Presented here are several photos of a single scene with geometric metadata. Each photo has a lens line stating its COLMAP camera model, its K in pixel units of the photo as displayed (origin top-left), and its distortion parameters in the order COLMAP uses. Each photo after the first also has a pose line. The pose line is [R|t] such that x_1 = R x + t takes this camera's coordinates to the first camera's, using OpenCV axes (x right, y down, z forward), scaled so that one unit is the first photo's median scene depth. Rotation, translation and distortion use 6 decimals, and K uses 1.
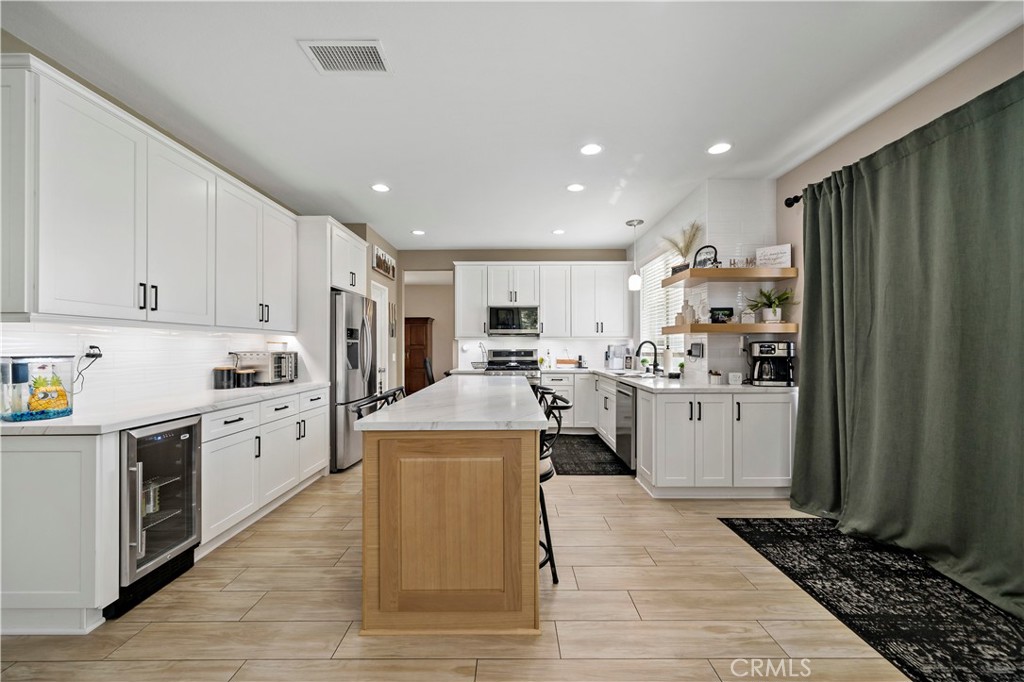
lens RADIAL K [[409.5, 0, 512.5], [0, 409.5, 347.6], [0, 0, 1]] dist [-0.003112, -0.000168]
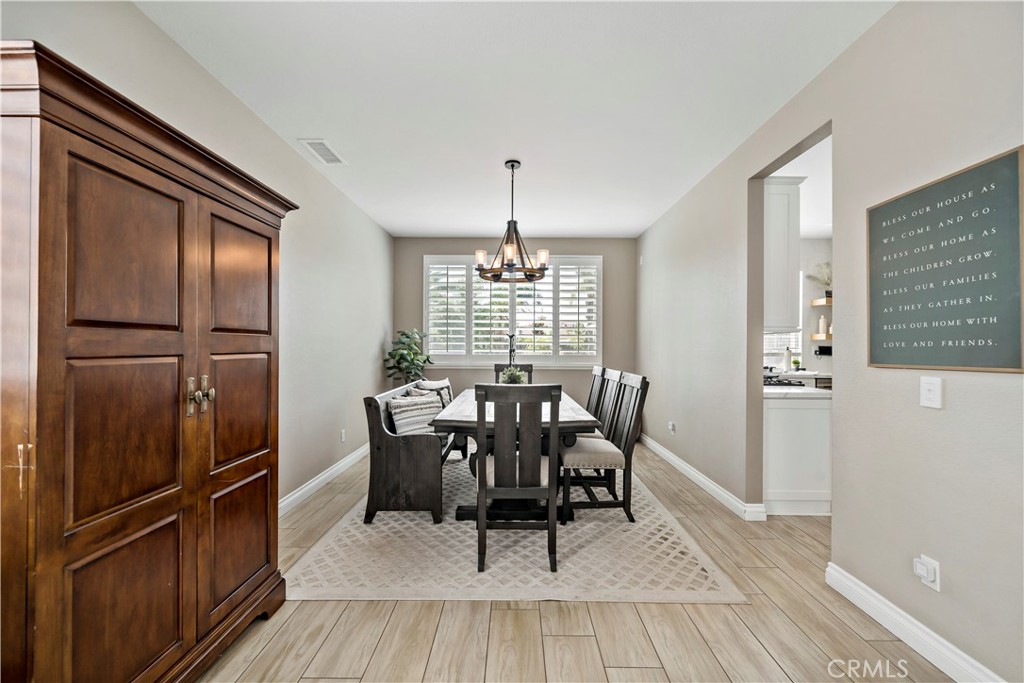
lens RADIAL K [[409.5, 0, 521.7], [0, 409.5, 343.6], [0, 0, 1]] dist [-0.003112, -0.000168]
pose [[-0.022014, 0.009061, 0.999717, -0.887915], [-0.004692, 0.999947, -0.009167, -0.000845], [-0.999747, -0.004892, -0.021970, 1.919625]]
